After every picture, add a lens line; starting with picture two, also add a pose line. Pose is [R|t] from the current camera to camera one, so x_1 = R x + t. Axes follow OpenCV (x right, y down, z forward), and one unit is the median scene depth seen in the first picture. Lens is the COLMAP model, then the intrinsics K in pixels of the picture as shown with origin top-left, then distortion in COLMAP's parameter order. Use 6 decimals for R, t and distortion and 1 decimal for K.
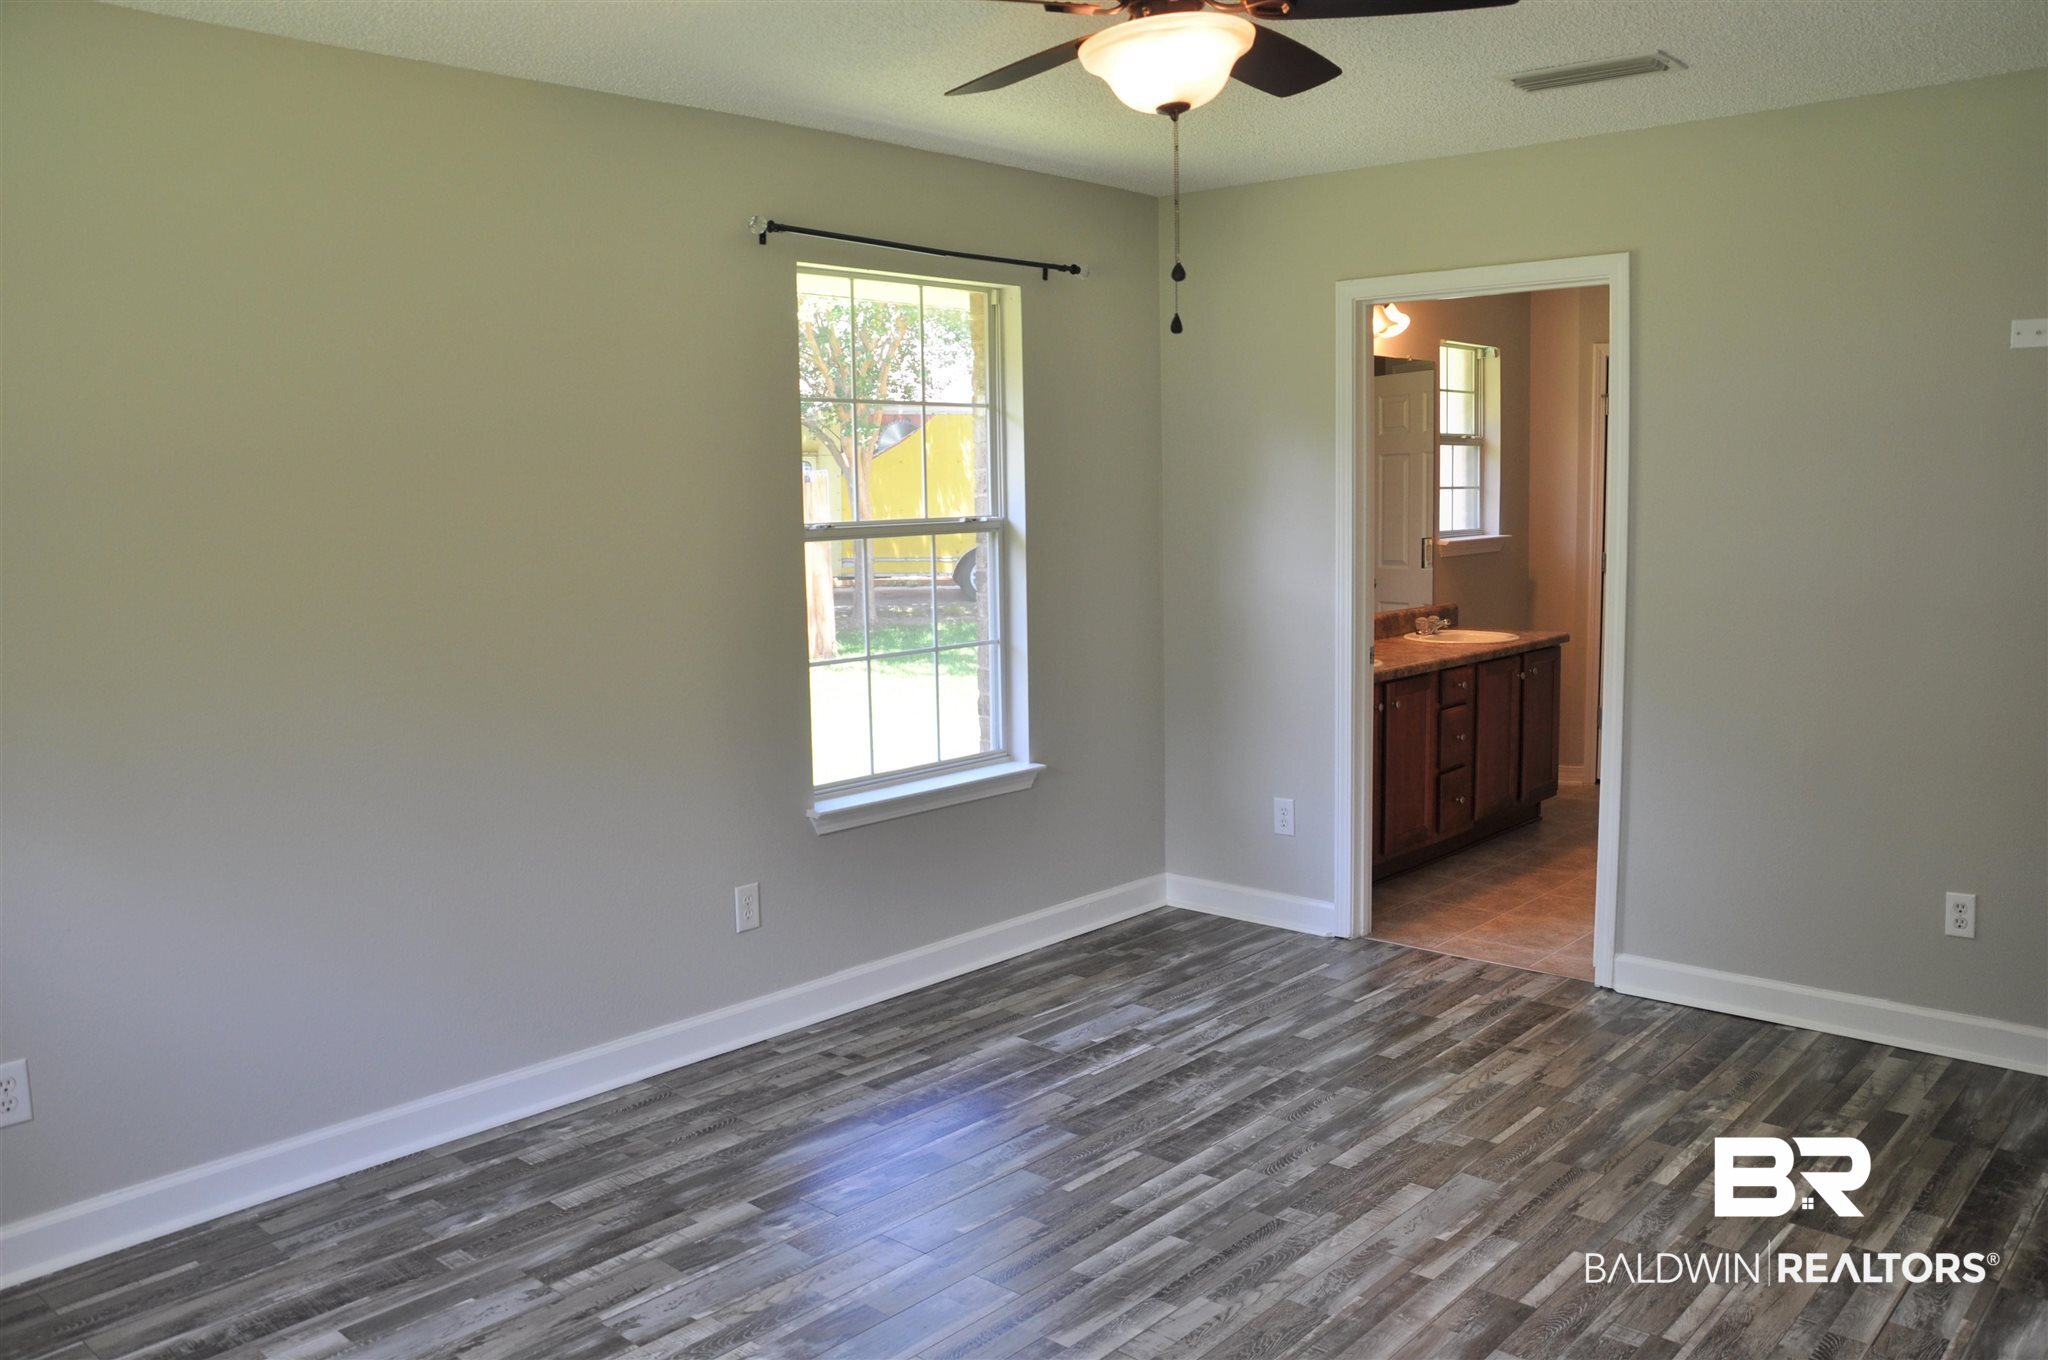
lens RADIAL K [[1622.0, 0, 1024.0], [0, 1622.0, 680.0], [0, 0, 1]] dist [-0.032700, 0.005753]
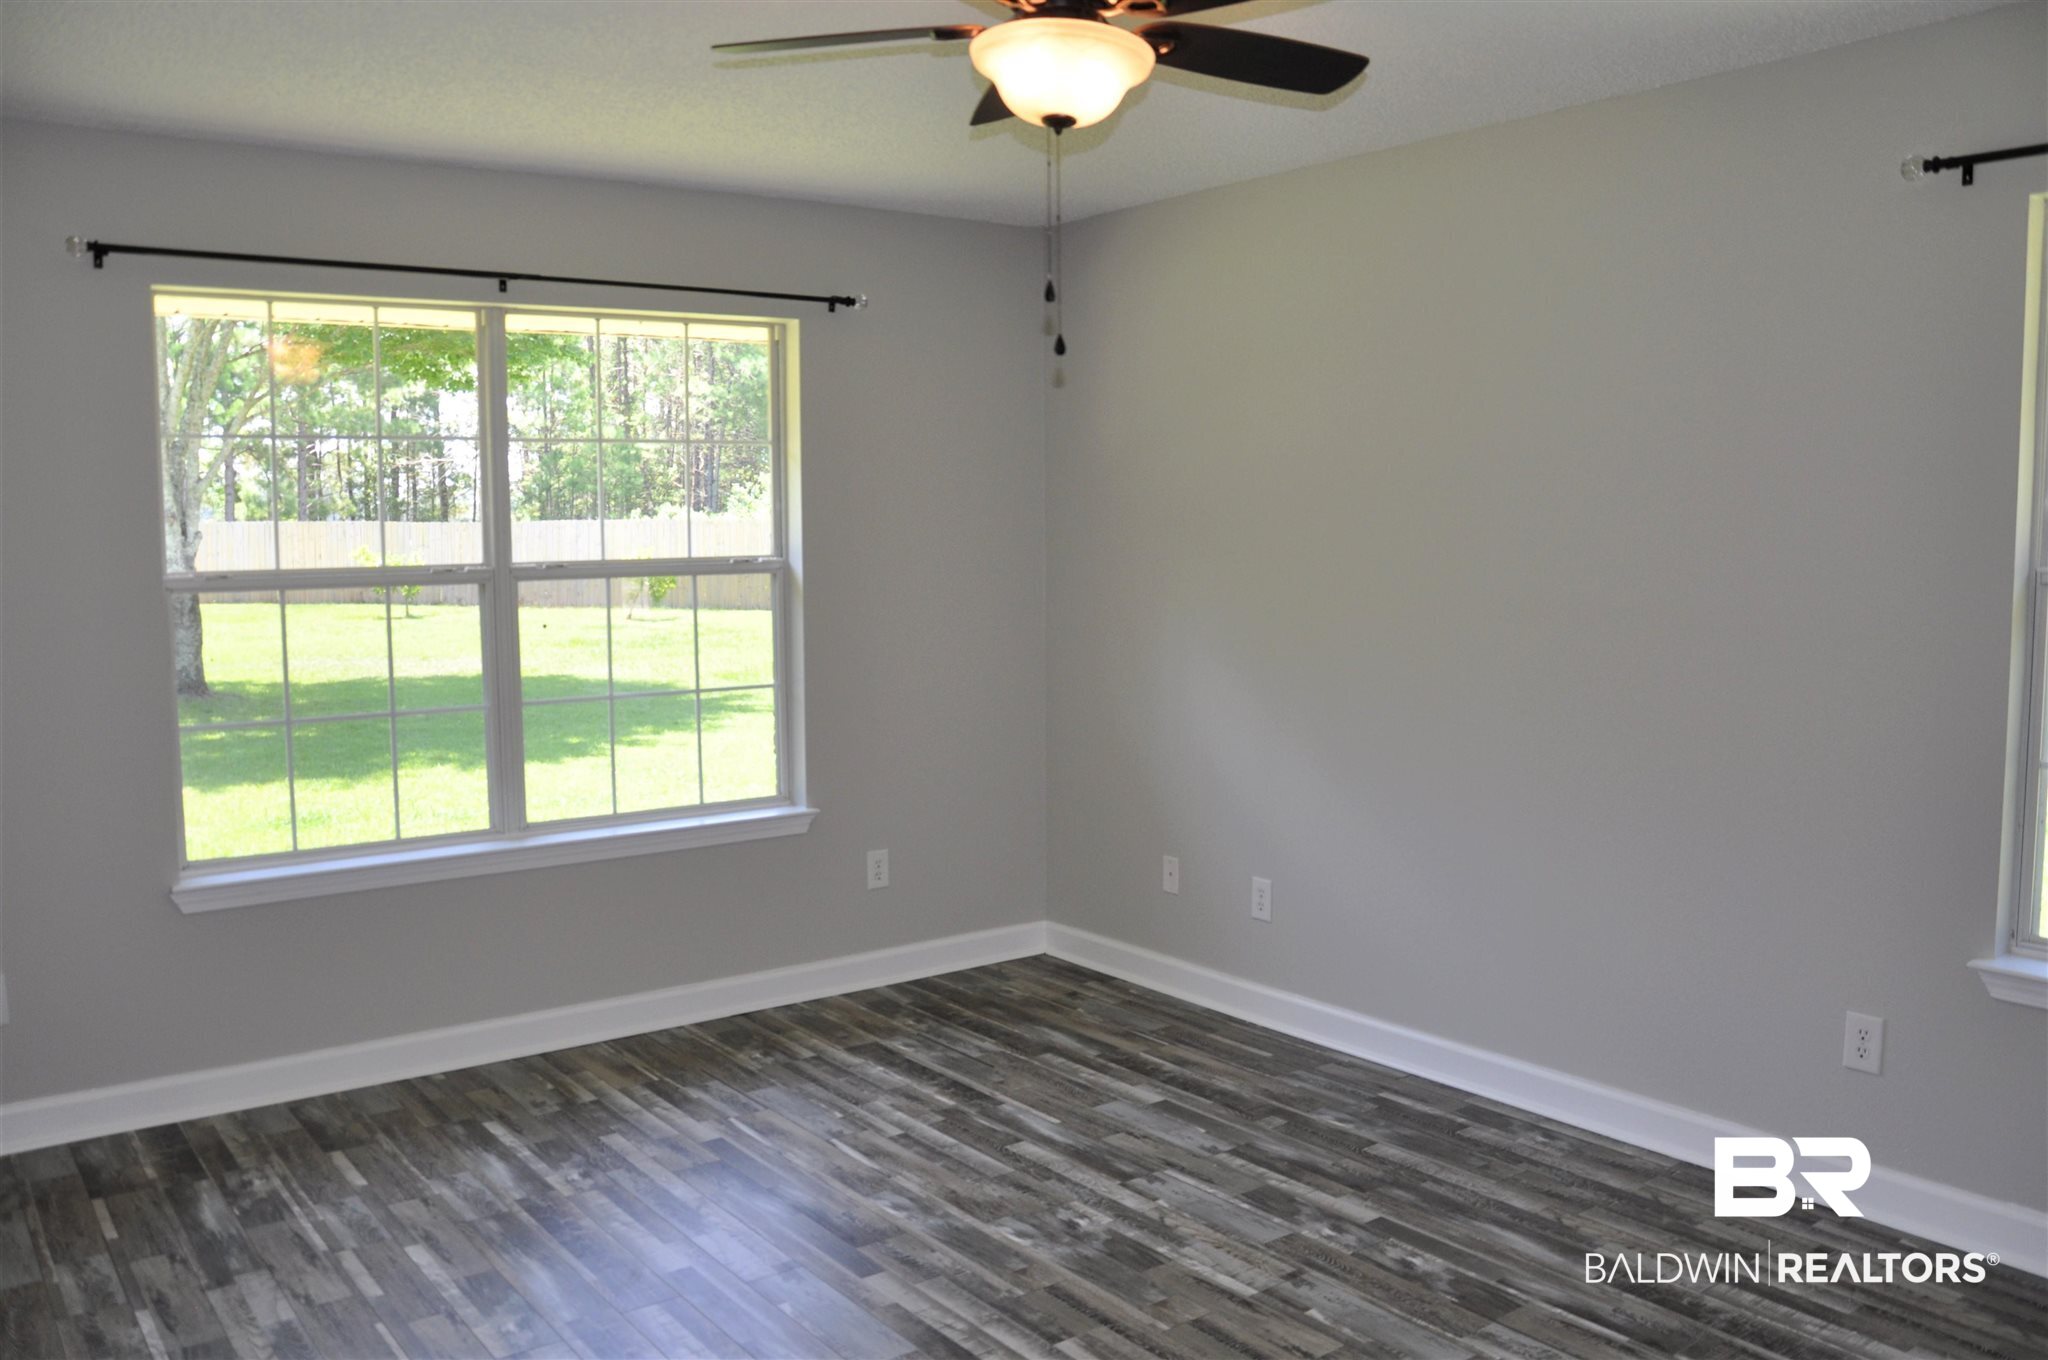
lens RADIAL K [[1593.9, 0, 1024.3], [0, 1593.9, 691.7], [0, 0, 1]] dist [-0.167366, 0.136914]
pose [[-0.185675, 0.109614, -0.976478, 0.834352], [-0.107690, 0.985502, 0.131104, -0.113458], [0.976692, 0.129500, -0.171179, 0.952043]]
